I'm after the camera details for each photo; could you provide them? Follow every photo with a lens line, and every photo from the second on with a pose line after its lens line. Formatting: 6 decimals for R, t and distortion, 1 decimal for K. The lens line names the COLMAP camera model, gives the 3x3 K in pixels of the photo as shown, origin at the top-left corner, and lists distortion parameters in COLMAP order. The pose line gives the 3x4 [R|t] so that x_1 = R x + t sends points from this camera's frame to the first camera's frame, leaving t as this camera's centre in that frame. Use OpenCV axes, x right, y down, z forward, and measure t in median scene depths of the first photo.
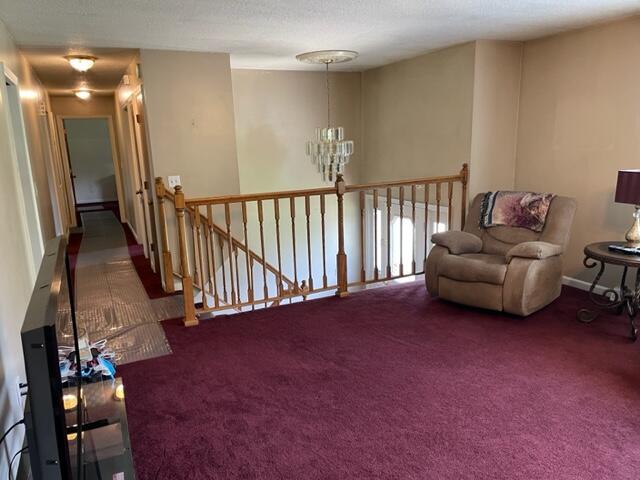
lens RADIAL K [[484.5, 0, 315.0], [0, 484.5, 238.8], [0, 0, 1]] dist [0.077083, -0.090188]
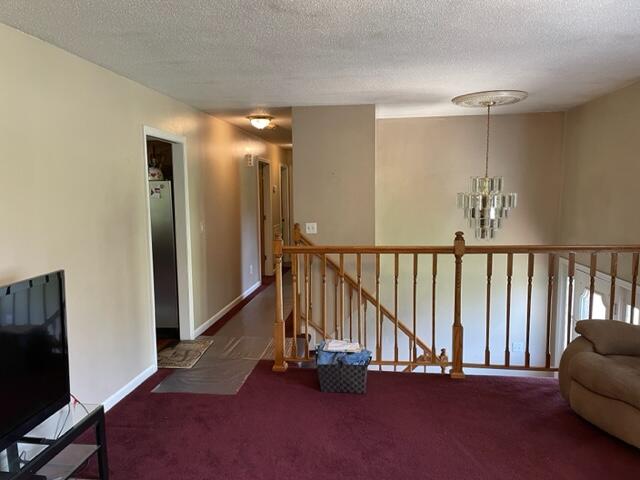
lens RADIAL K [[484.5, 0, 316.5], [0, 484.5, 238.5], [0, 0, 1]] dist [0.077083, -0.090188]
pose [[0.848694, 0.075141, -0.523519, 0.248632], [-0.124135, 0.990506, -0.059072, -0.034366], [0.514109, 0.115120, 0.849964, 0.124018]]
